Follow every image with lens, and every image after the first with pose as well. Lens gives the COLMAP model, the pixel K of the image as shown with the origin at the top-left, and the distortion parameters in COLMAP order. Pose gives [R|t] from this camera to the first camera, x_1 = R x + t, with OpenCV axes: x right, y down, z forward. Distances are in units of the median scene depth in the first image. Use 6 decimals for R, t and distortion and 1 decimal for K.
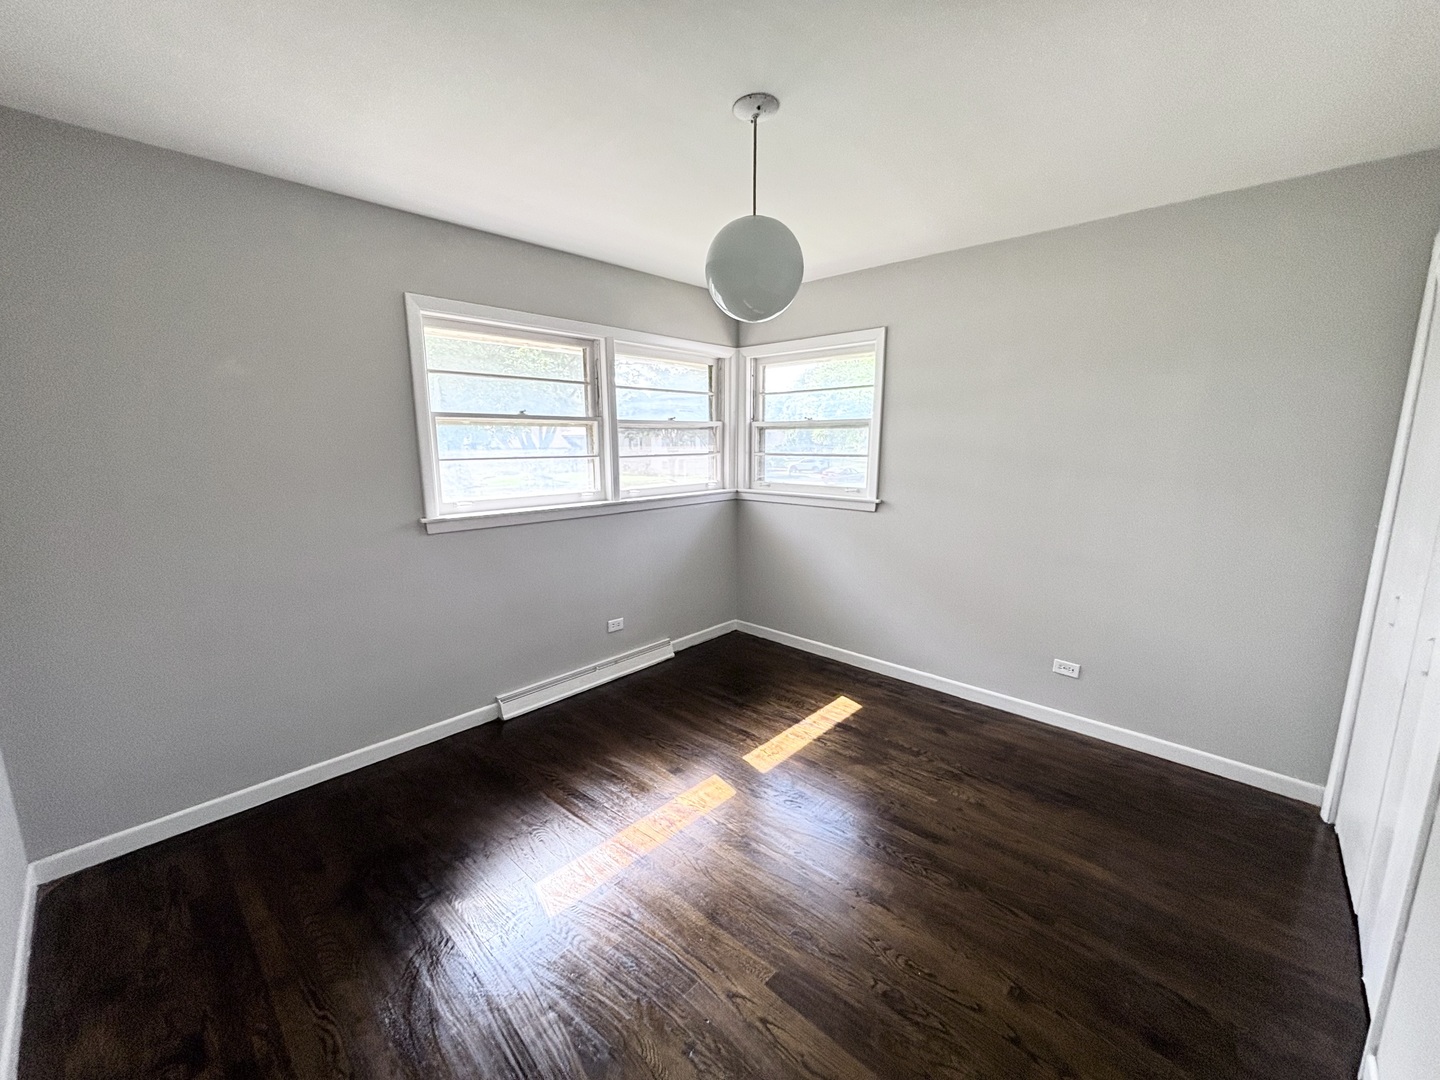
lens RADIAL K [[580.4, 0, 717.0], [0, 580.4, 537.1], [0, 0, 1]] dist [0.000876, 0.000179]
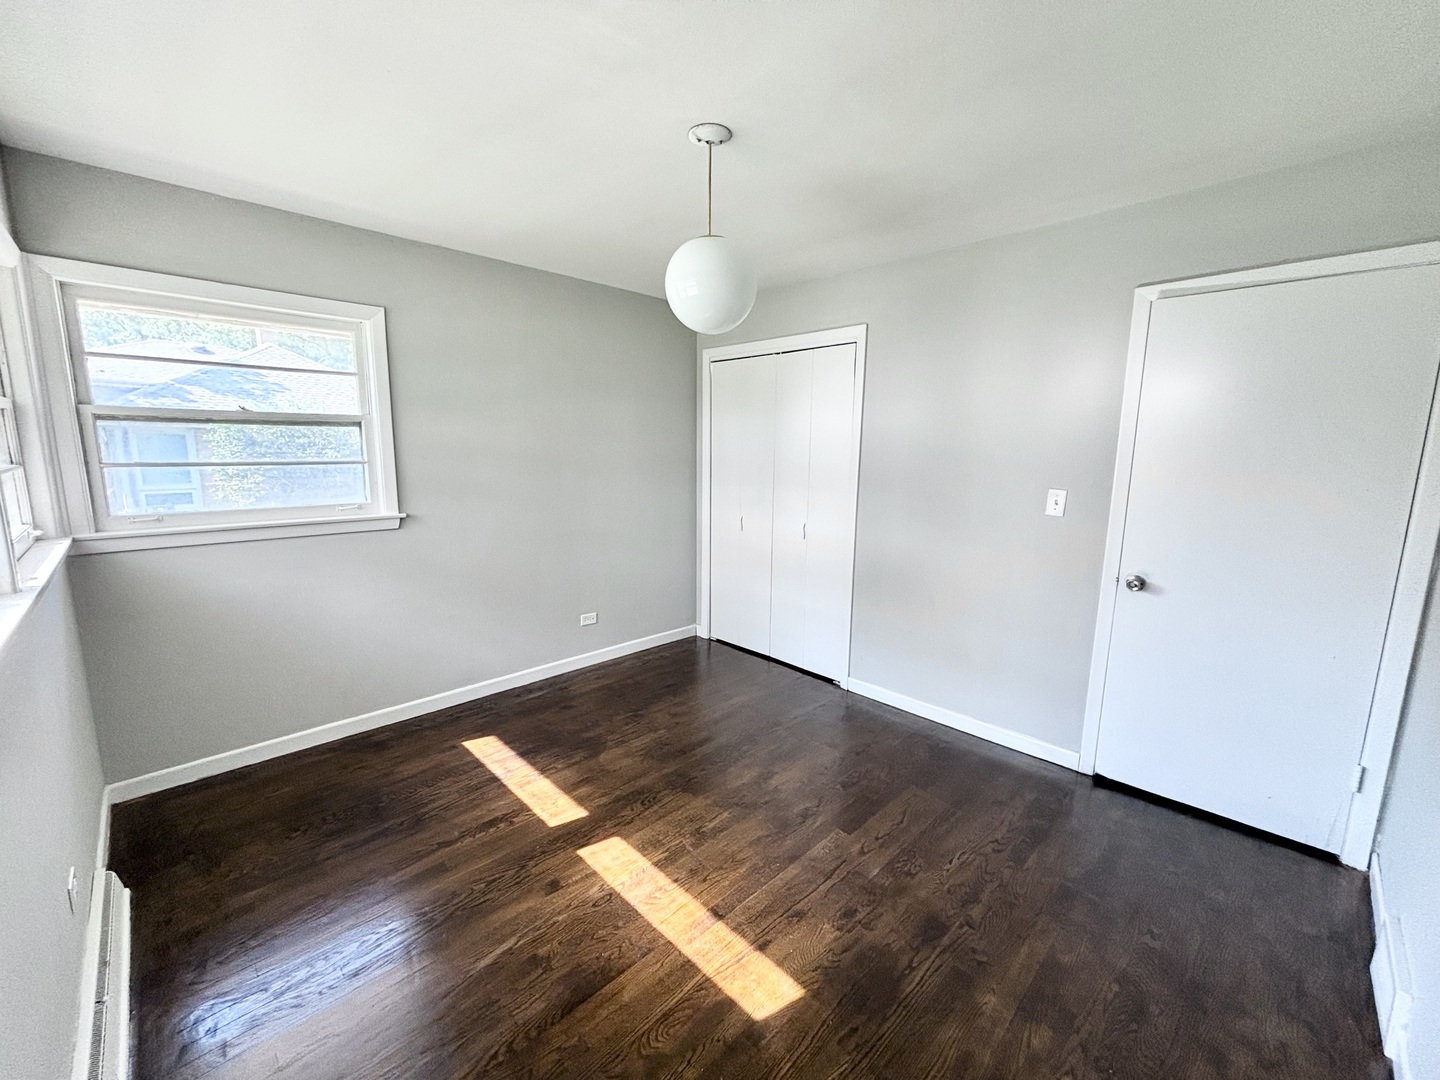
lens RADIAL K [[580.4, 0, 717.0], [0, 580.4, 537.1], [0, 0, 1]] dist [0.000876, 0.000179]
pose [[0.044031, -0.152480, 0.987325, -0.566498], [0.162753, 0.976176, 0.143500, -0.082064], [-0.985684, 0.154371, 0.067799, 0.528633]]
